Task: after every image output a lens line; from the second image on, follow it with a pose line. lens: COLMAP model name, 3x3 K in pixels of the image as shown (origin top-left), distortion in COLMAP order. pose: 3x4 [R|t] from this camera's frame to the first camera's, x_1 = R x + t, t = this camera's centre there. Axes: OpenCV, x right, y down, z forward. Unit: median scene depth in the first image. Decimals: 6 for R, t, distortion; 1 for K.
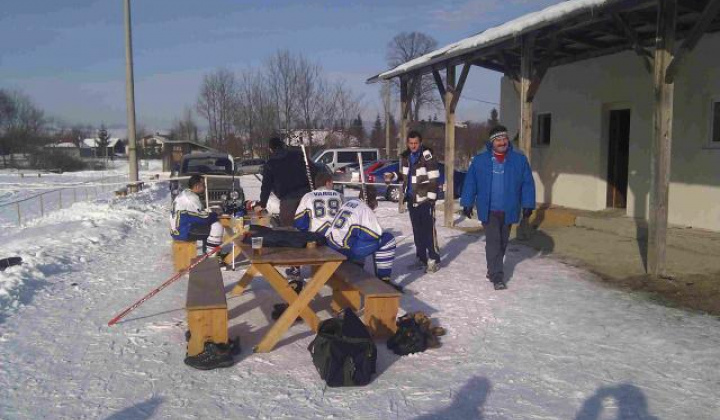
lens RADIAL K [[647.7, 0, 360.0], [0, 647.7, 210.0], [0, 0, 1]] dist [0.009220, -0.012074]
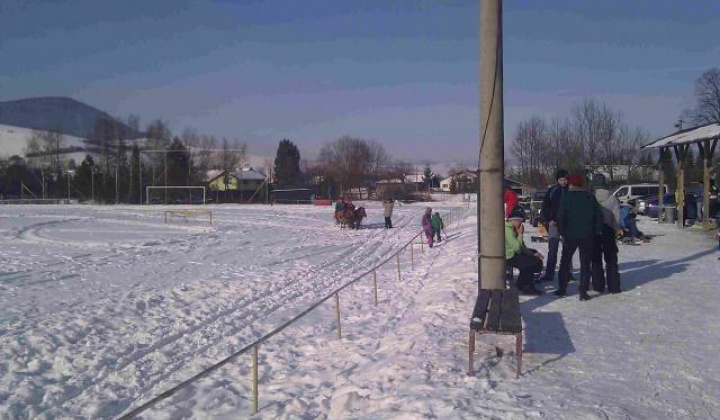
lens RADIAL K [[647.7, 0, 360.0], [0, 647.7, 210.0], [0, 0, 1]] dist [0.009220, -0.012074]
pose [[0.899589, 0.012524, -0.436559, 0.022035], [-0.035207, 0.998415, -0.043906, 0.016546], [0.435317, 0.054867, 0.898604, -0.208169]]
